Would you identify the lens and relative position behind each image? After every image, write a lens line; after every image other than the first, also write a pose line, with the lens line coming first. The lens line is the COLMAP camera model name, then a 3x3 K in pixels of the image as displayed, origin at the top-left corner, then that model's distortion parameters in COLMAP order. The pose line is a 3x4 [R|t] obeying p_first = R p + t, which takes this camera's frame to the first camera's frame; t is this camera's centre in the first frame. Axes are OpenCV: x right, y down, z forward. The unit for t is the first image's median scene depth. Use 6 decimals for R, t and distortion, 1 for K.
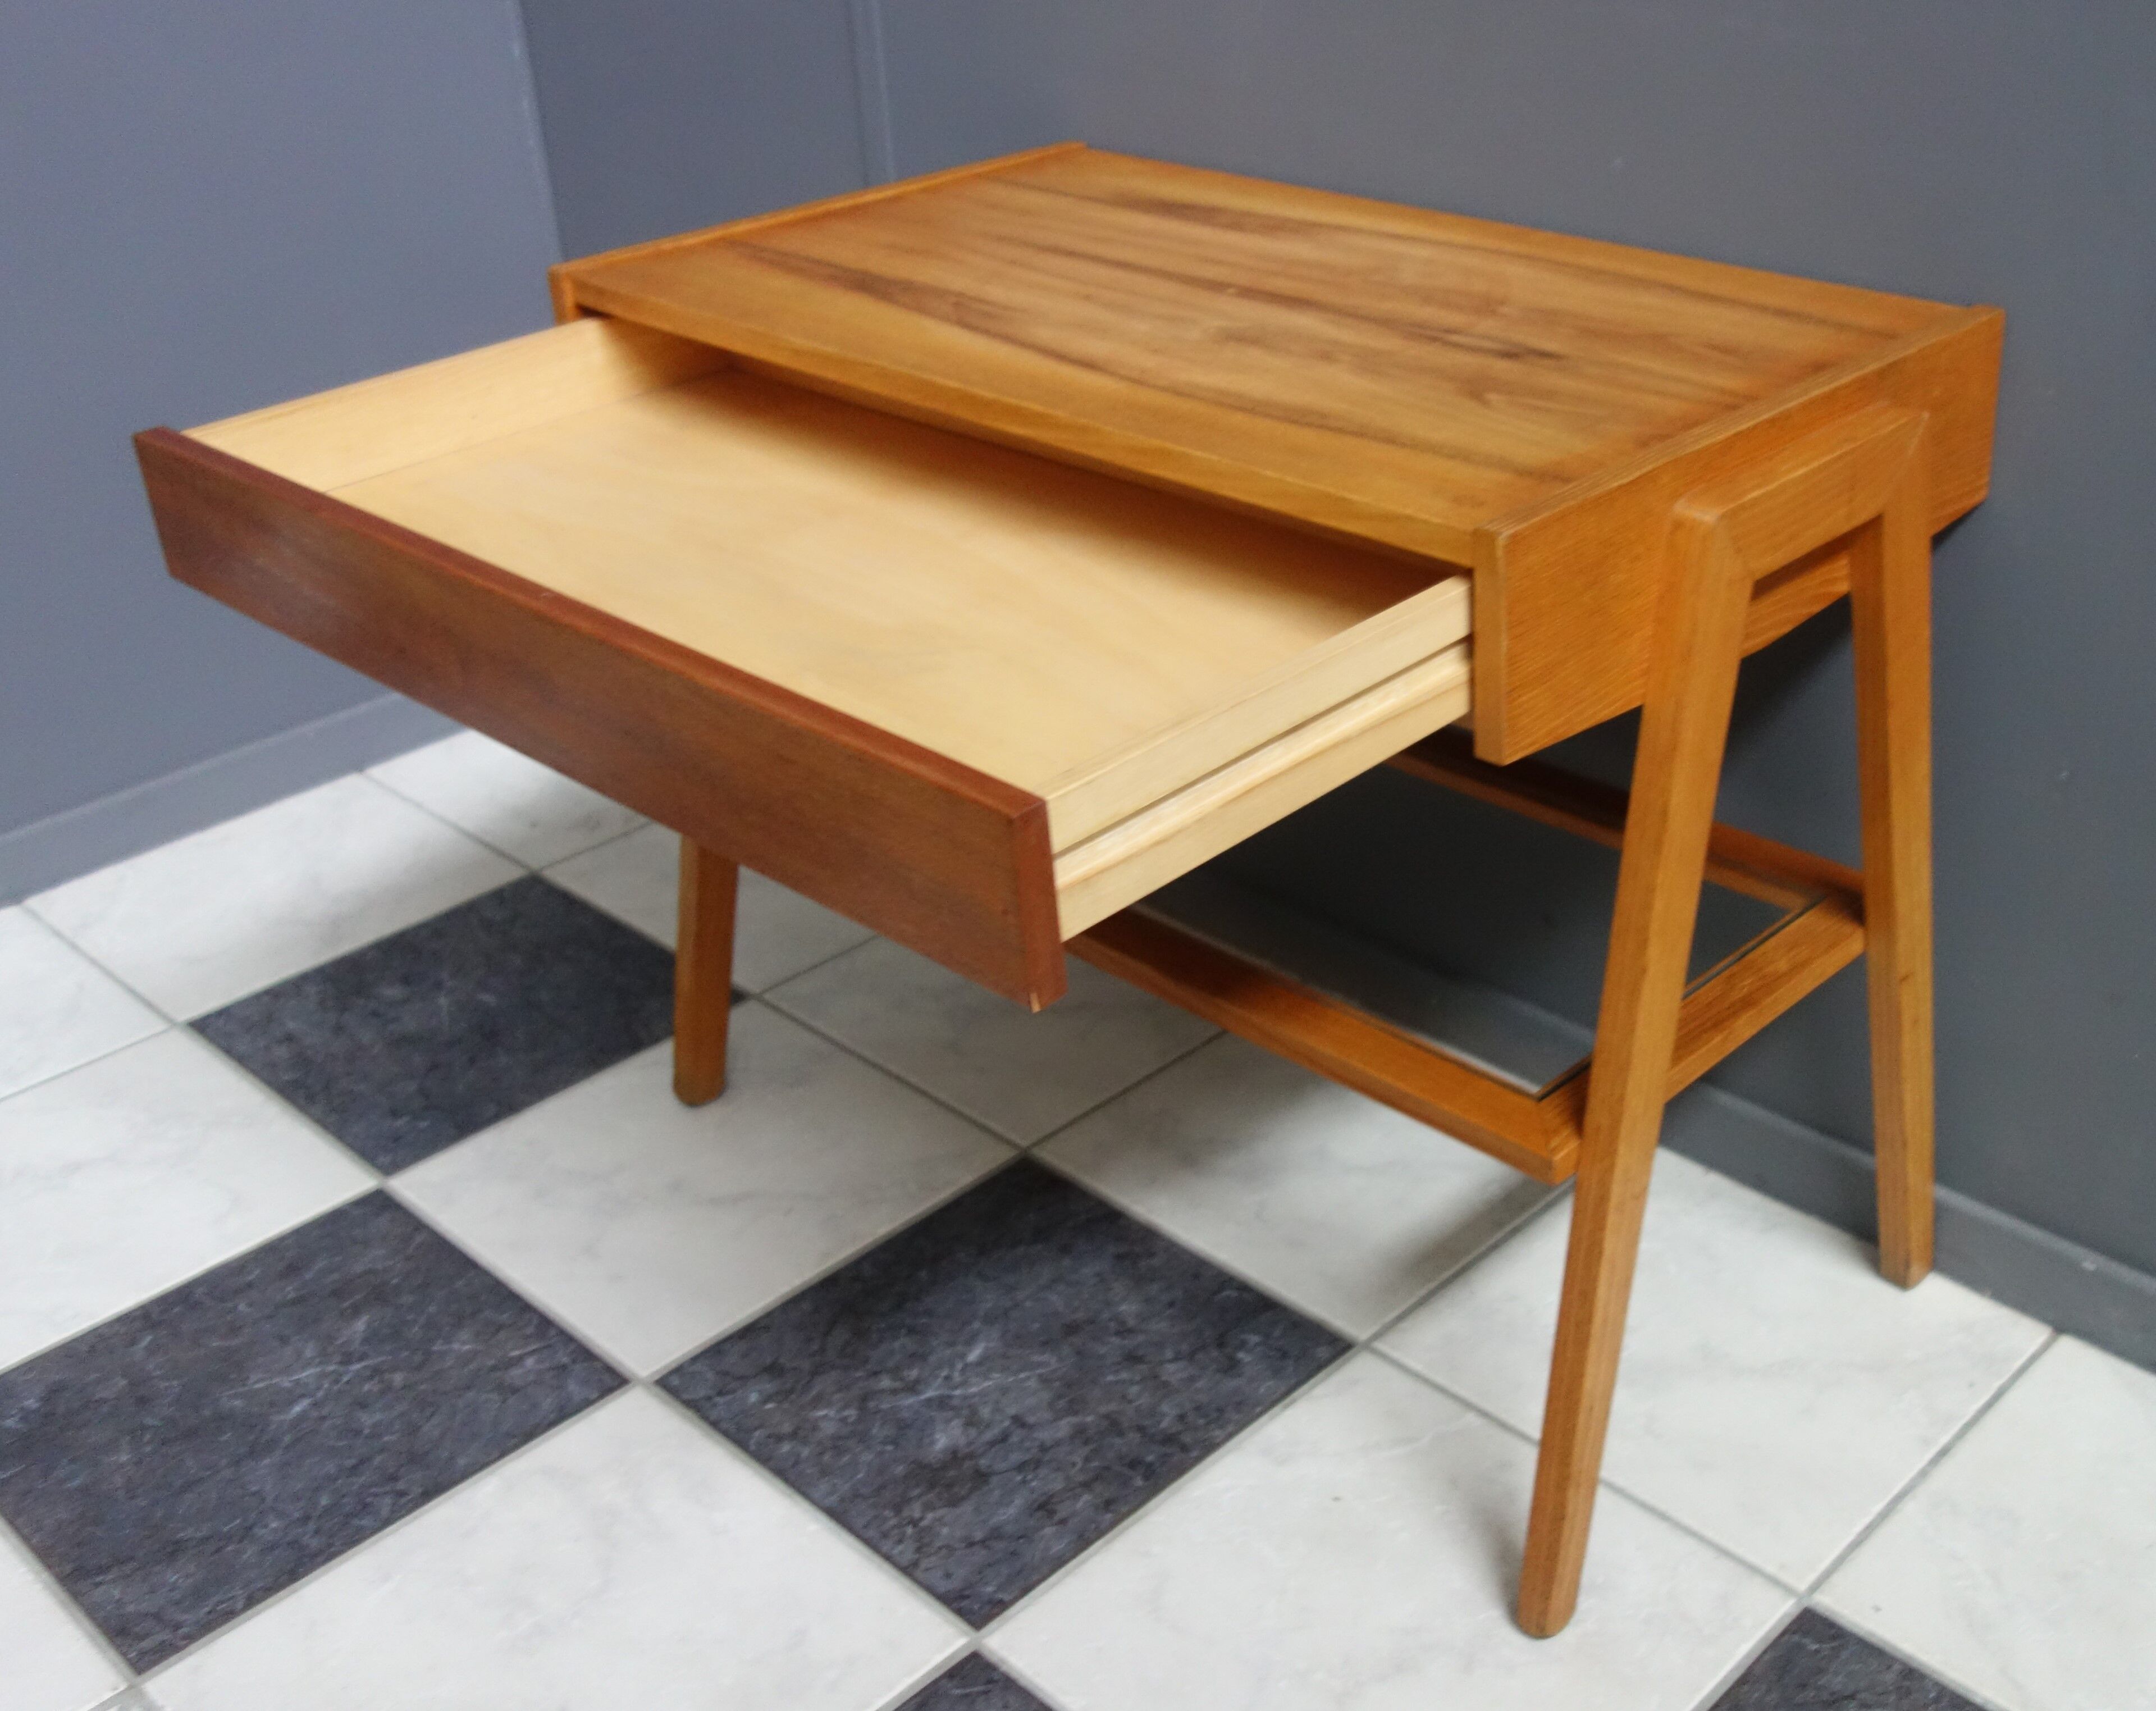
lens RADIAL K [[2393.9, 0, 1286.1], [0, 2393.9, 759.1], [0, 0, 1]] dist [0.009900, -0.022089]
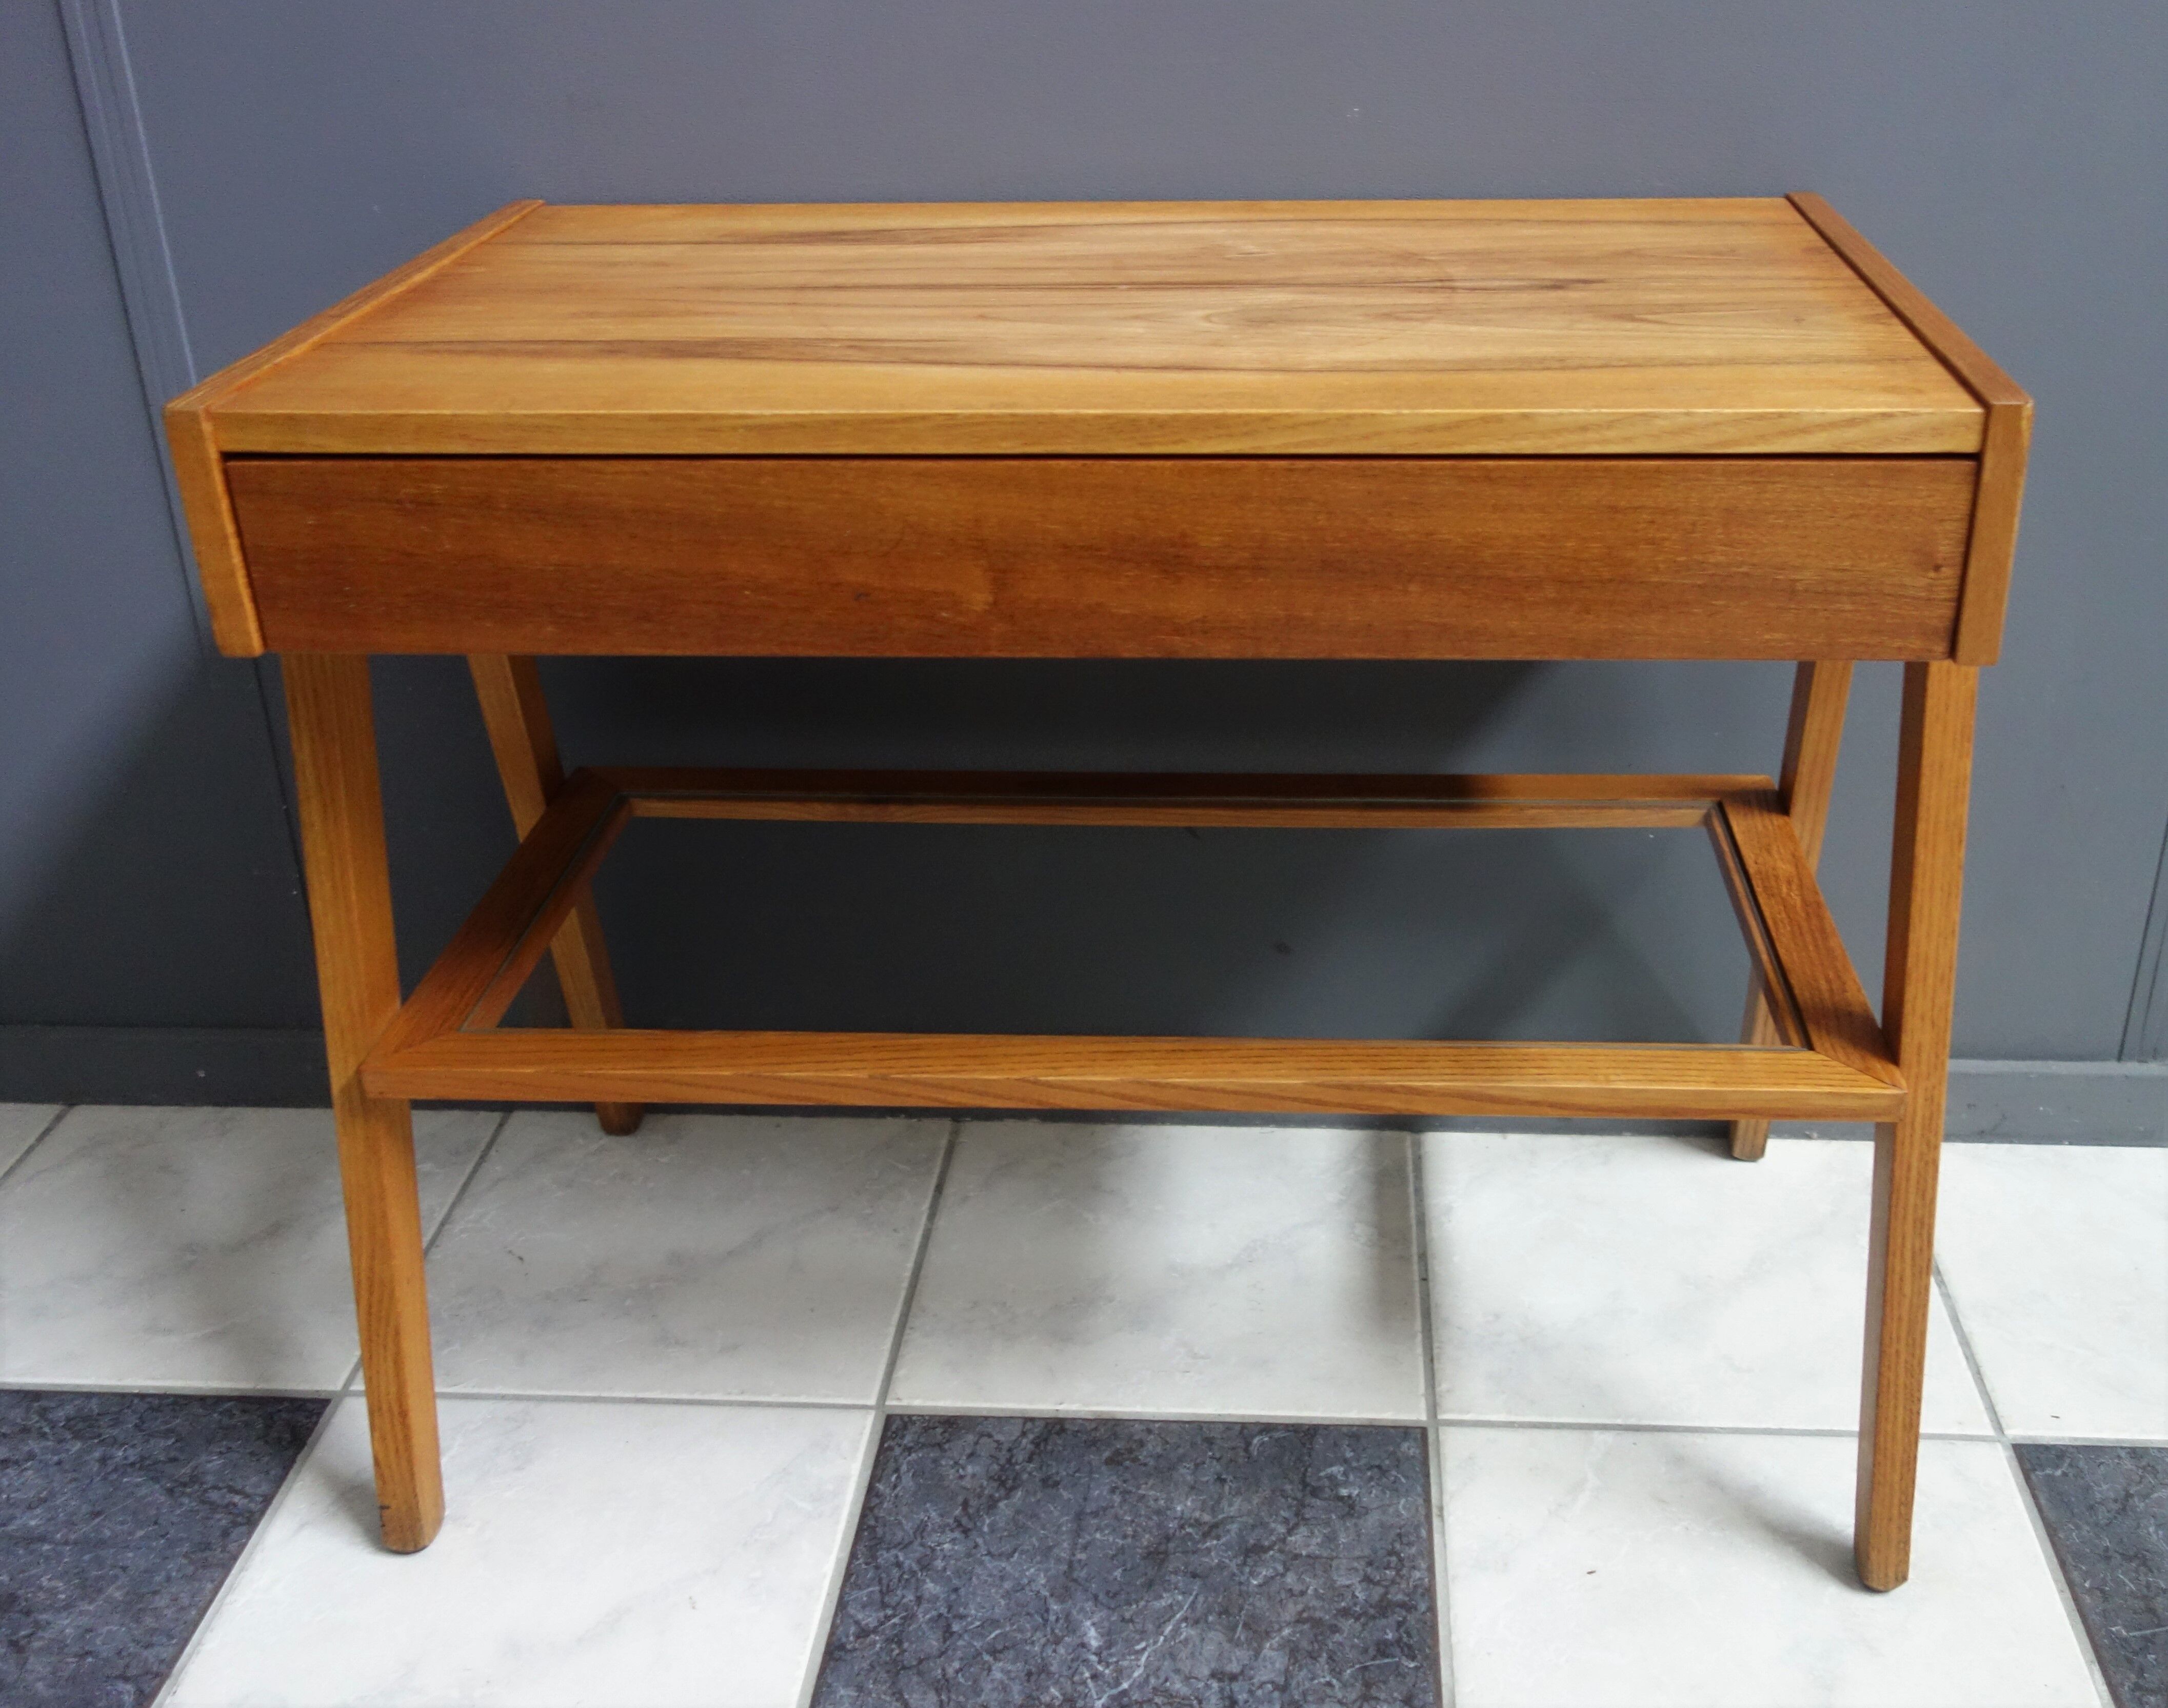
lens RADIAL K [[2206.2, 0, 1179.7], [0, 2206.2, 831.9], [0, 0, 1]] dist [0.003944, -0.004554]
pose [[0.774859, -0.268965, 0.572058, -0.480181], [0.276000, 0.958098, 0.076625, -0.063878], [-0.568698, 0.098515, 0.816626, 0.361717]]
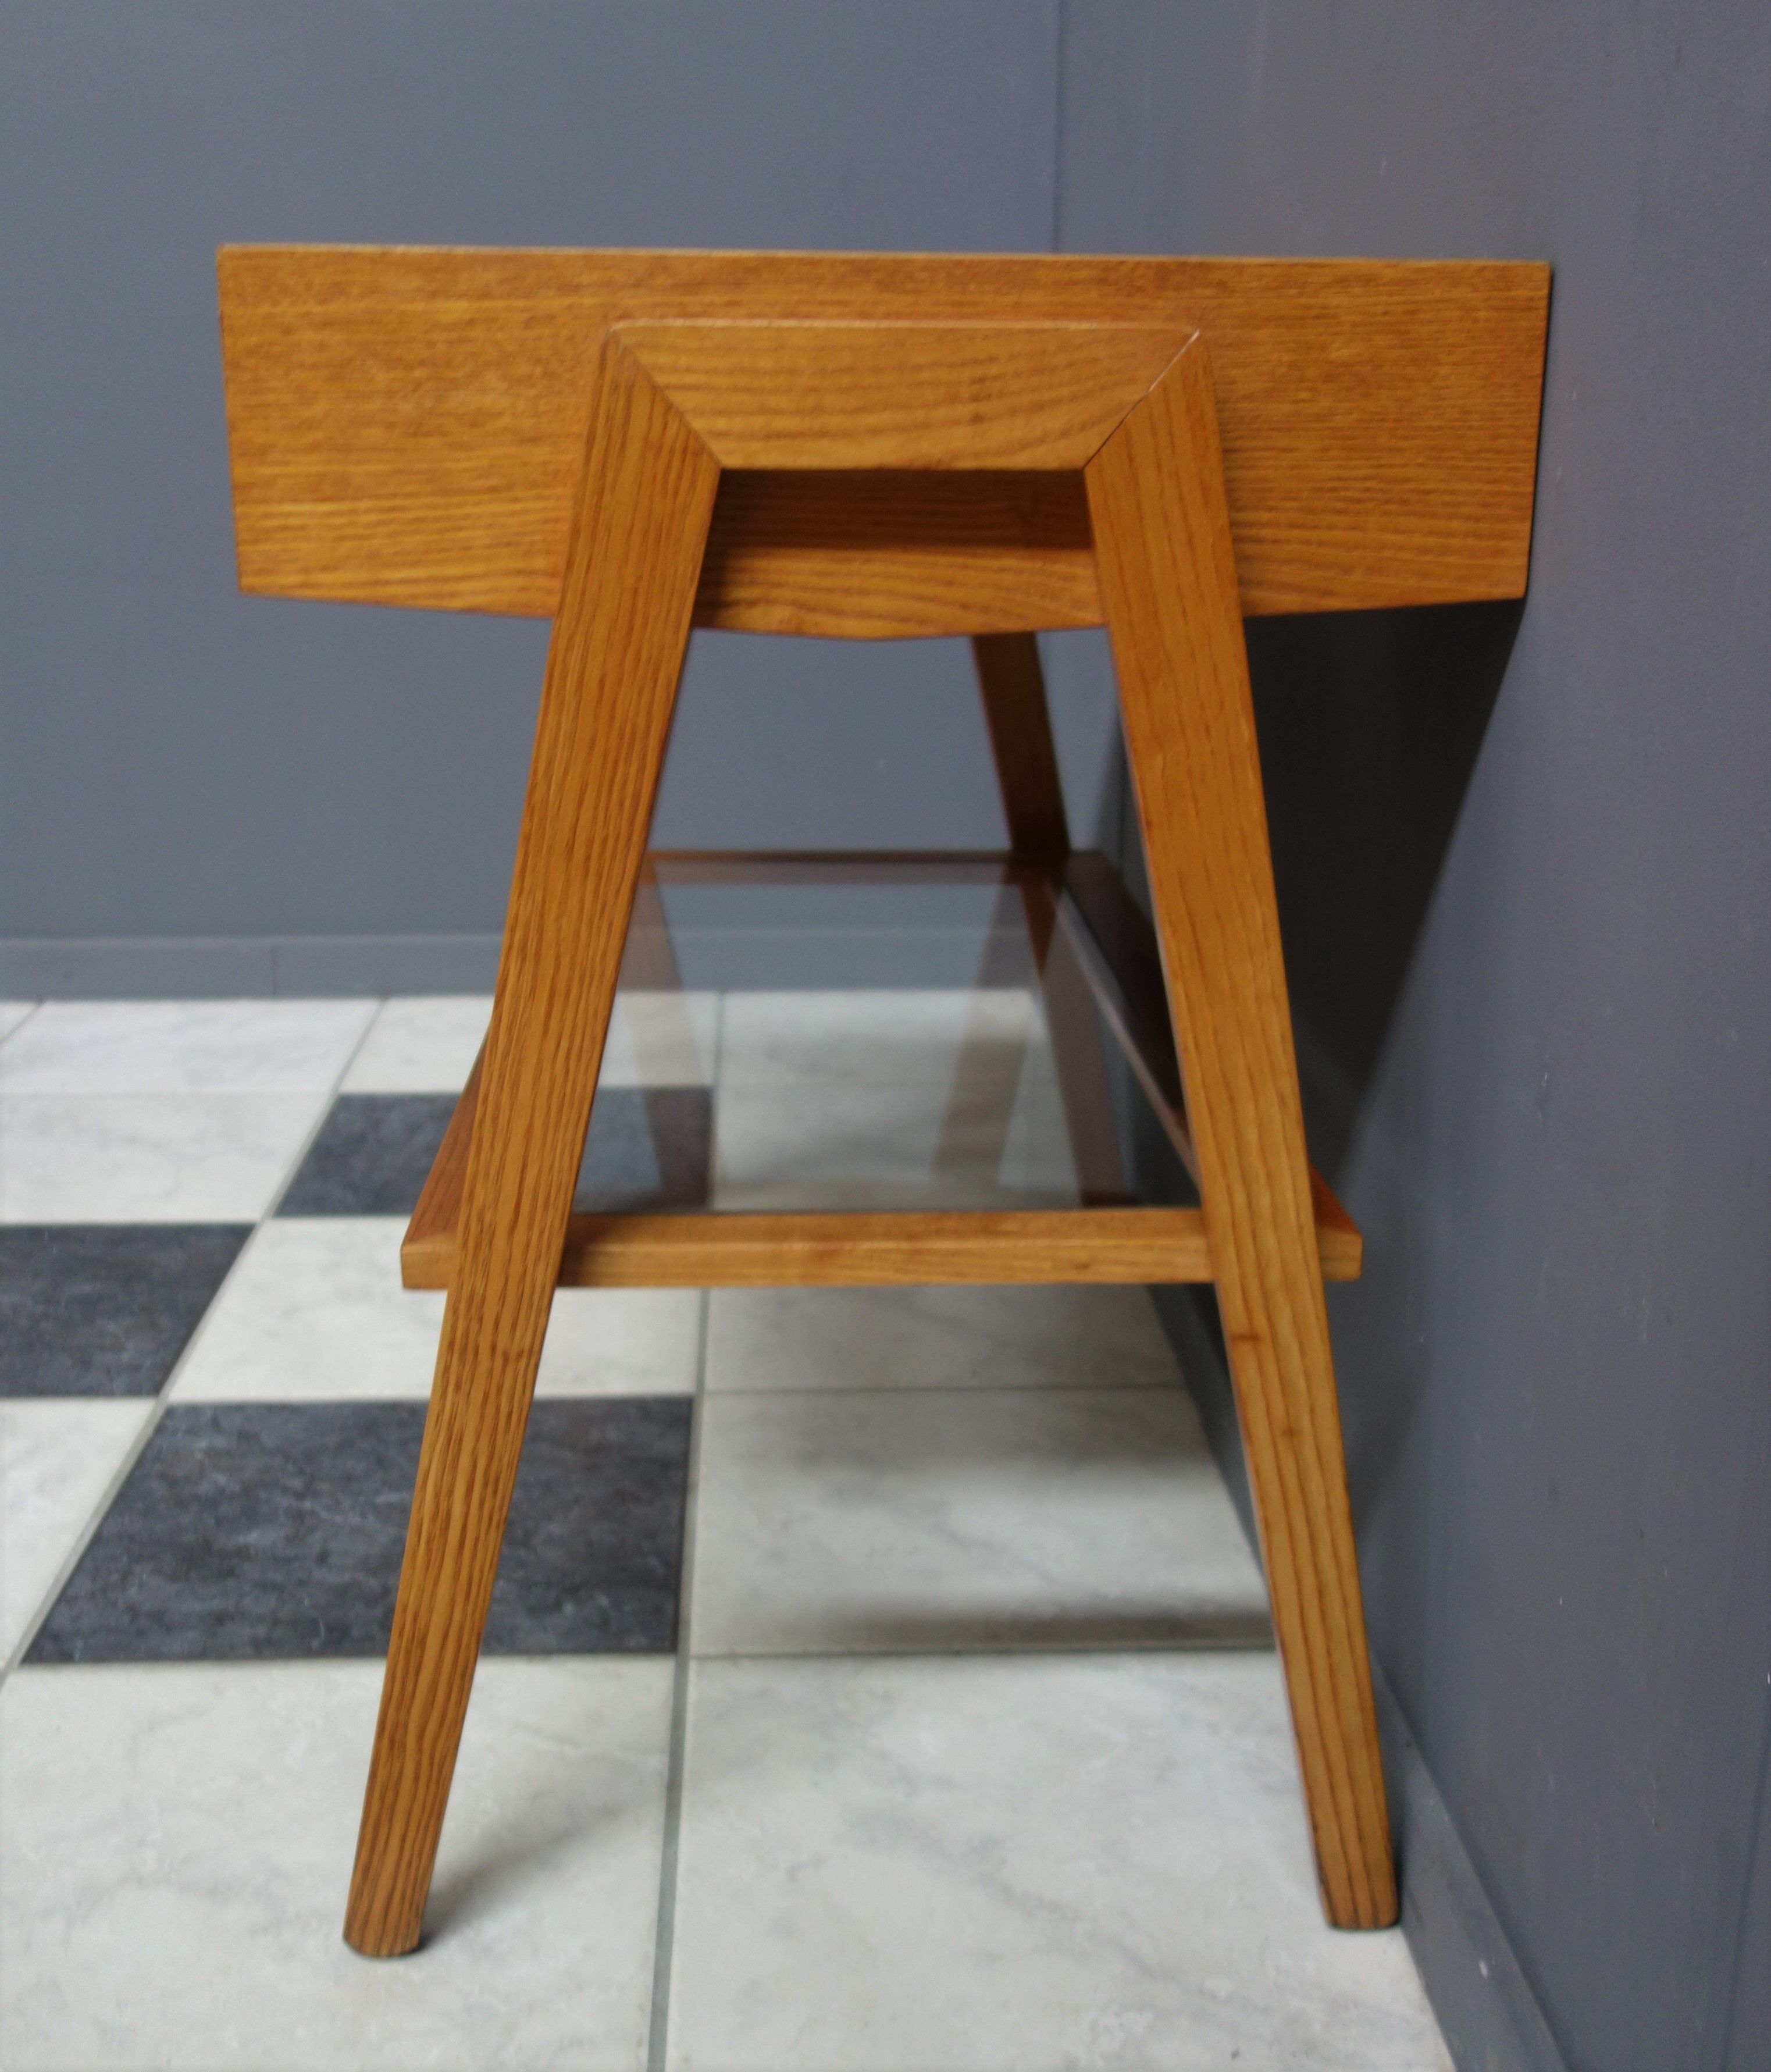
lens RADIAL K [[2489.4, 0, 925.7], [0, 2489.4, 1154.6], [0, 0, 1]] dist [0.003942, -0.016848]
pose [[0.720826, 0.248886, -0.646890, 0.587392], [-0.333194, 0.942820, -0.008533, 0.076755], [0.607777, 0.221690, 0.762536, 0.419561]]
